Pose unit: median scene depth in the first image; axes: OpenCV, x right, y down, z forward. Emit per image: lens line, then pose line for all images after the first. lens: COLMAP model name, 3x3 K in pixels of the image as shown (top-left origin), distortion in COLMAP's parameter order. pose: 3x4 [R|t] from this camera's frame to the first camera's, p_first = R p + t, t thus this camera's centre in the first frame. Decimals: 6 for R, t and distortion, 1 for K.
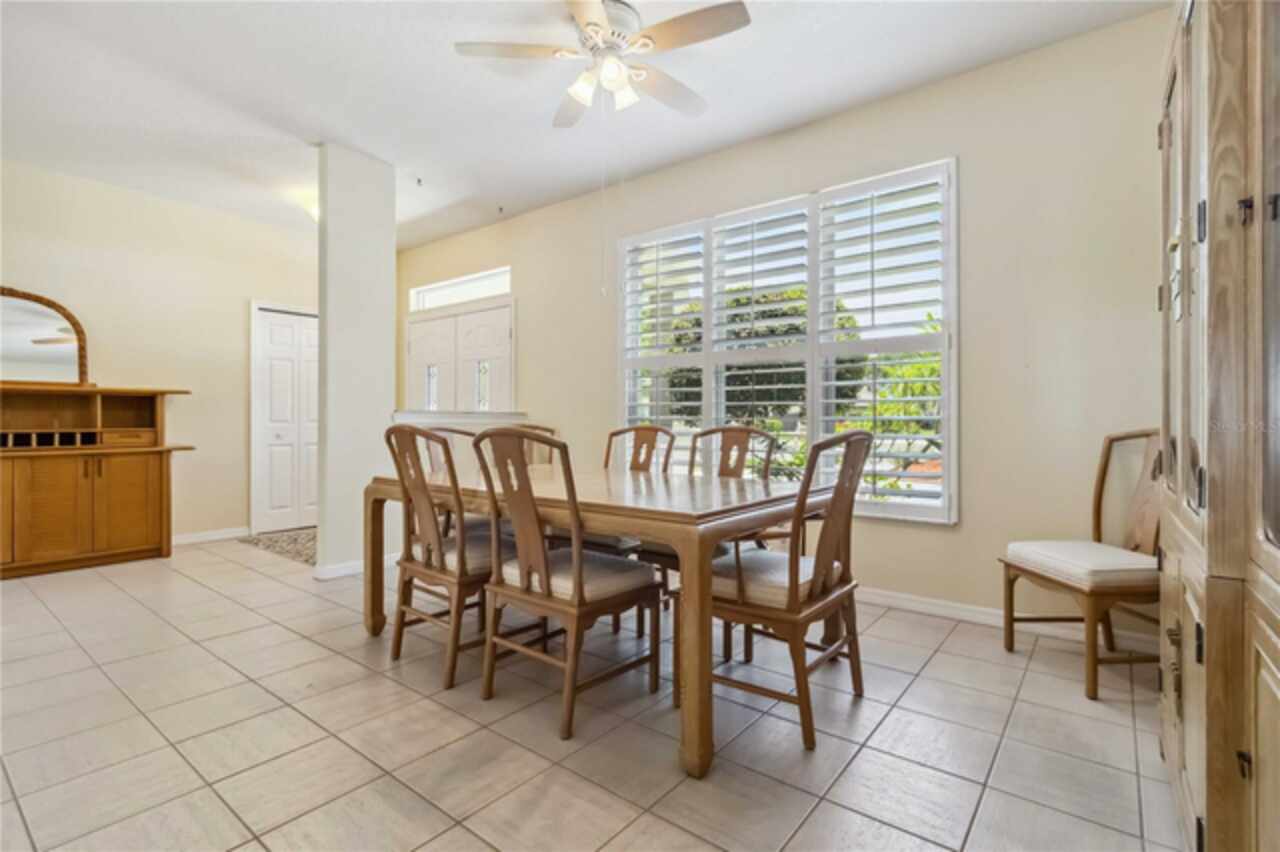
lens RADIAL K [[597.0, 0, 641.8], [0, 597.0, 416.4], [0, 0, 1]] dist [0.003411, 0.000598]
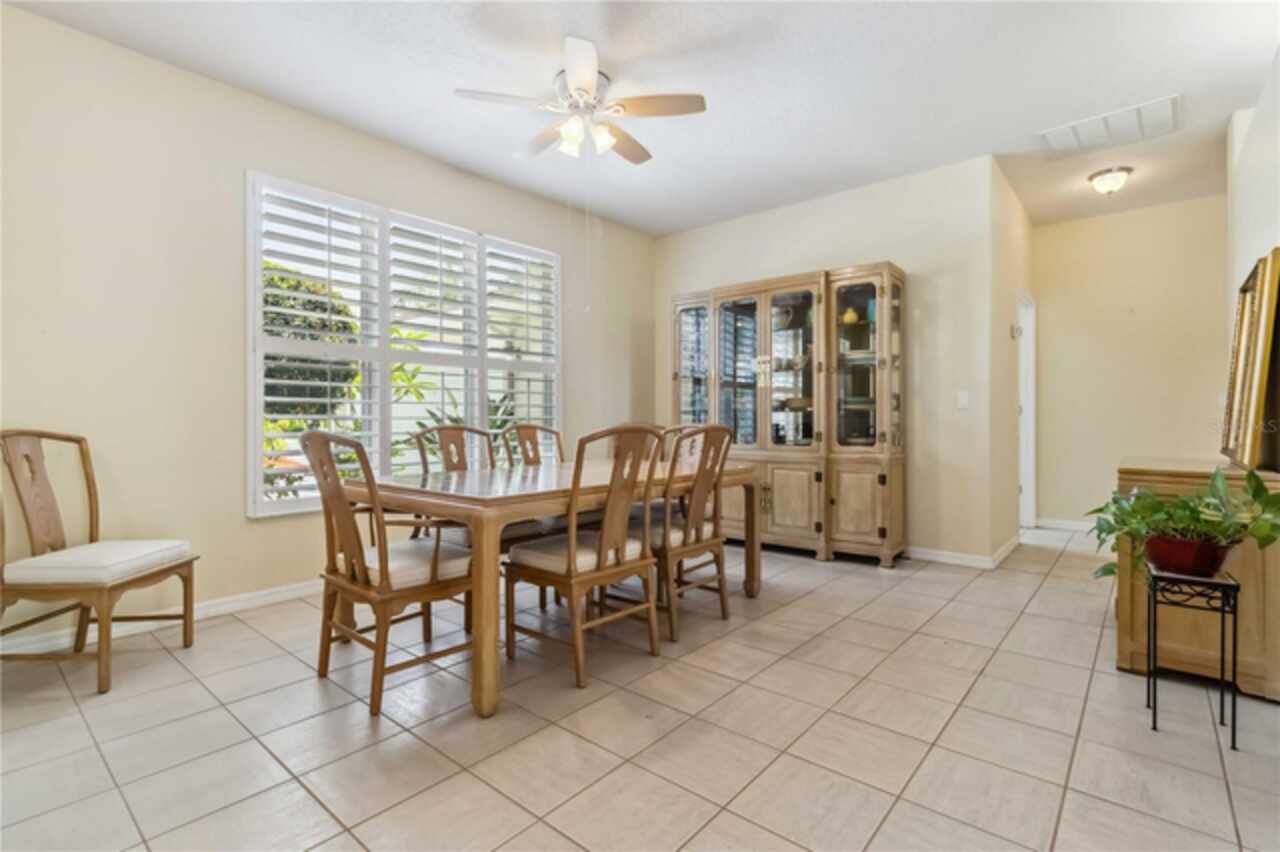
lens RADIAL K [[592.2, 0, 640.0], [0, 592.2, 426.0], [0, 0, 1]] dist [-0.001188, -0.000265]
pose [[0.035825, -0.006962, 0.999334, -1.320085], [-0.001186, 0.999975, 0.007009, 0.016105], [-0.999357, -0.001437, 0.035816, 0.915433]]
